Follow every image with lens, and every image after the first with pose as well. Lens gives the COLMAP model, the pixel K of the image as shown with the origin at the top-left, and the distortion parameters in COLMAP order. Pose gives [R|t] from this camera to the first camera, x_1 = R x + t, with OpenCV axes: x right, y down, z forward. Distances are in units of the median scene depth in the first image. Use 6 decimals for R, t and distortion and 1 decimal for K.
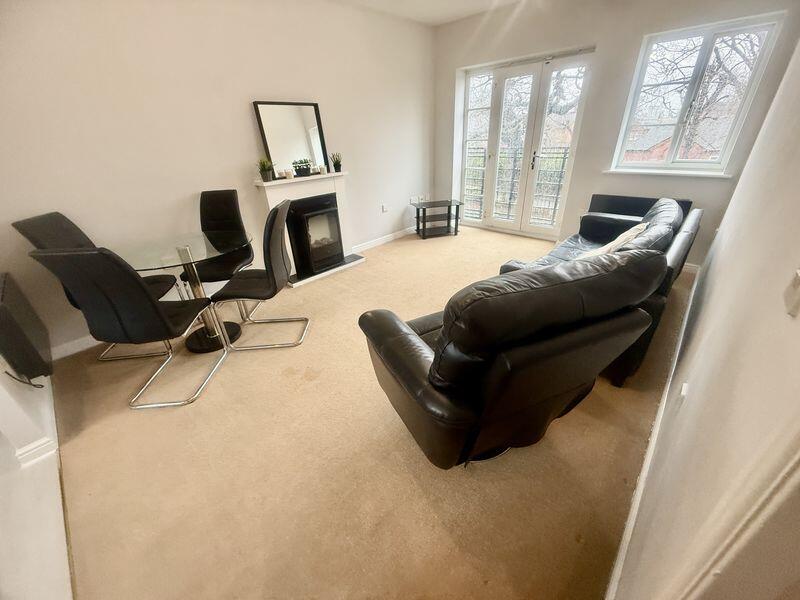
lens RADIAL K [[317.8, 0, 400.0], [0, 317.8, 300.0], [0, 0, 1]] dist [-0.001562, 0.000020]
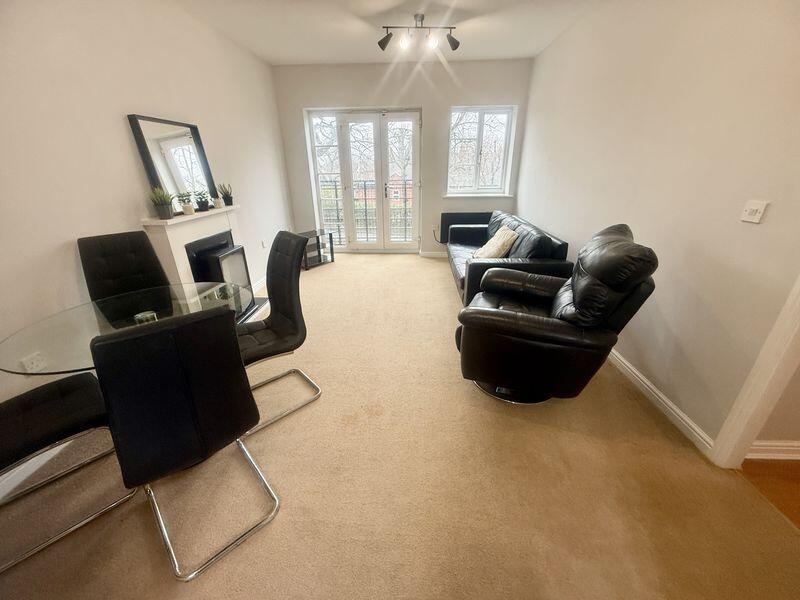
lens RADIAL K [[317.8, 0, 400.0], [0, 317.8, 300.0], [0, 0, 1]] dist [-0.001562, 0.000020]
pose [[0.758948, -0.224651, 0.611171, -0.425835], [0.285808, 0.958283, -0.002674, -0.027644], [-0.585074, 0.176707, 0.791494, 0.104250]]
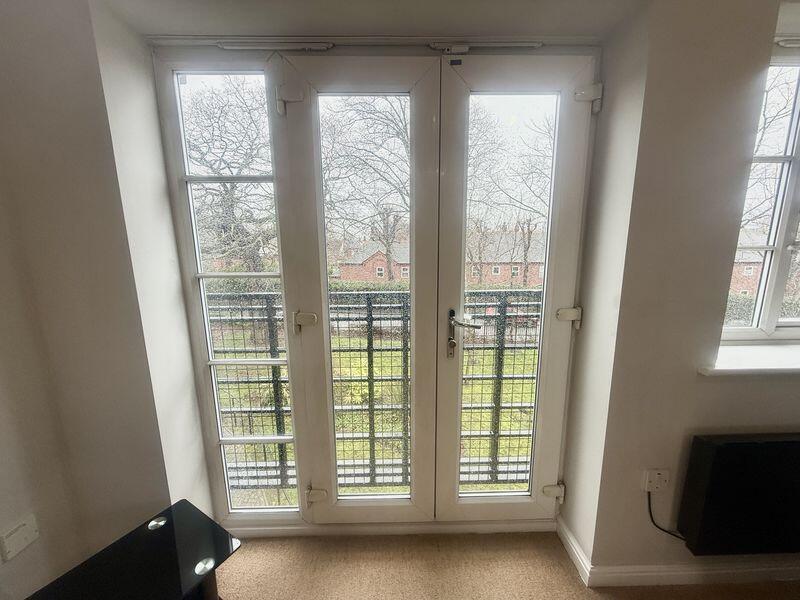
lens RADIAL K [[317.8, 0, 400.0], [0, 317.8, 300.0], [0, 0, 1]] dist [-0.001562, 0.000020]
pose [[0.721041, -0.096133, 0.686191, 0.189674], [0.306731, 0.932292, -0.191698, -0.494089], [-0.621301, 0.348698, 0.701708, 0.919583]]
